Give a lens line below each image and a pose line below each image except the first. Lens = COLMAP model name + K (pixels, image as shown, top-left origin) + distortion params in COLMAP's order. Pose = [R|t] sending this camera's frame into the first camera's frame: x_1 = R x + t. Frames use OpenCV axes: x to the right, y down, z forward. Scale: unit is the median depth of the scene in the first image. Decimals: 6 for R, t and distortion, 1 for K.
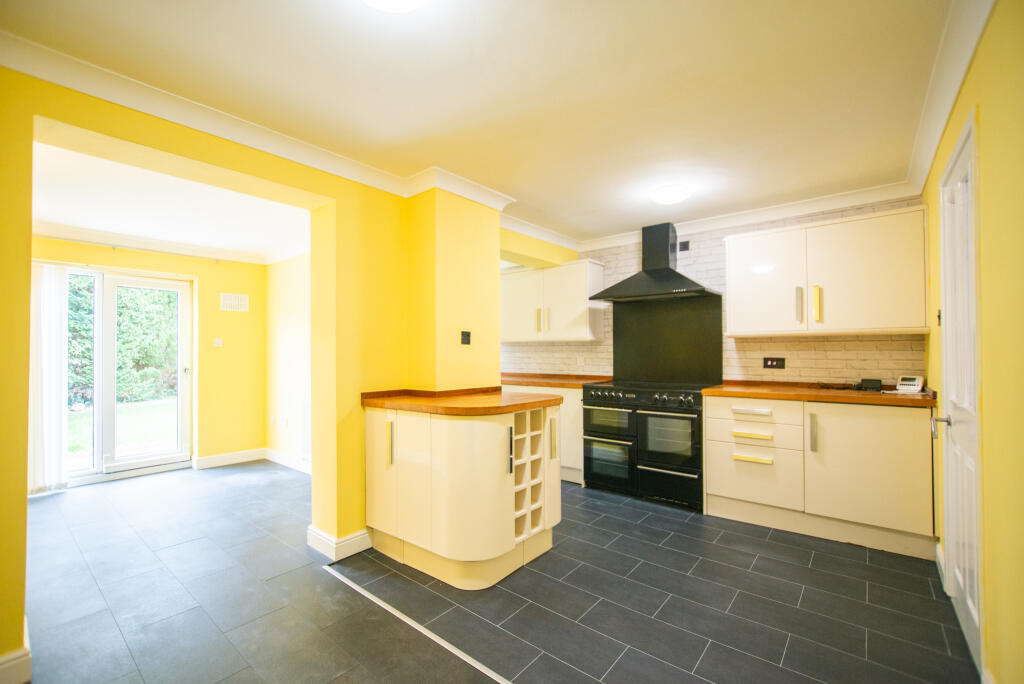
lens RADIAL K [[436.5, 0, 505.8], [0, 436.5, 349.4], [0, 0, 1]] dist [-0.013354, 0.001490]
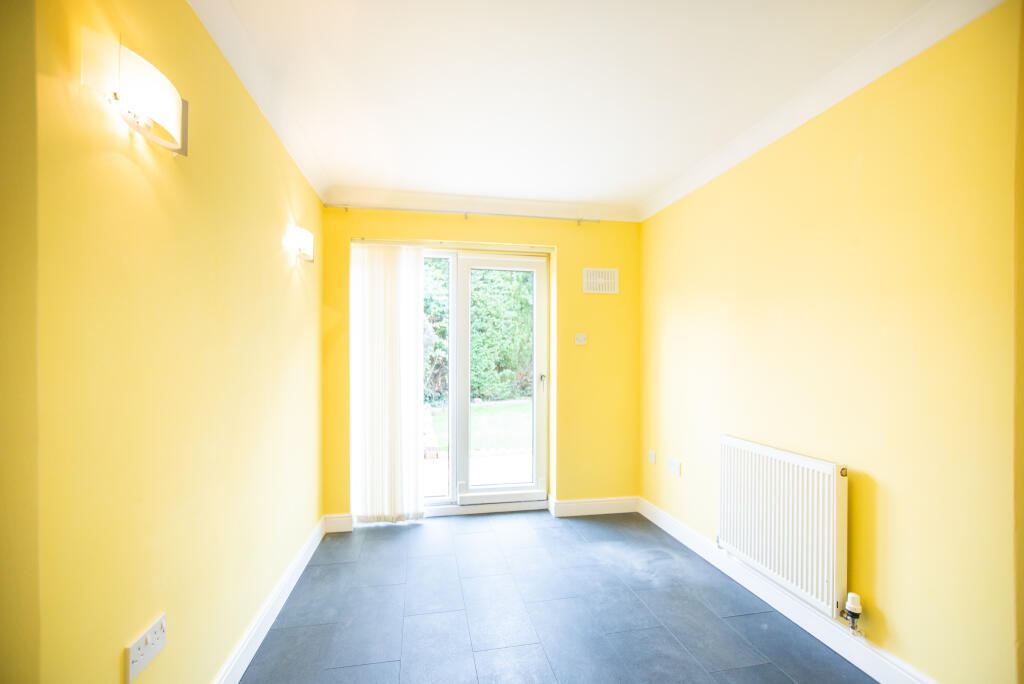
lens RADIAL K [[436.5, 0, 514.3], [0, 436.5, 352.5], [0, 0, 1]] dist [-0.013354, 0.001490]
pose [[0.780580, -0.003270, -0.625048, -0.133110], [0.000958, 0.999991, -0.004035, 0.003643], [0.625055, 0.002551, 0.780576, 0.167568]]
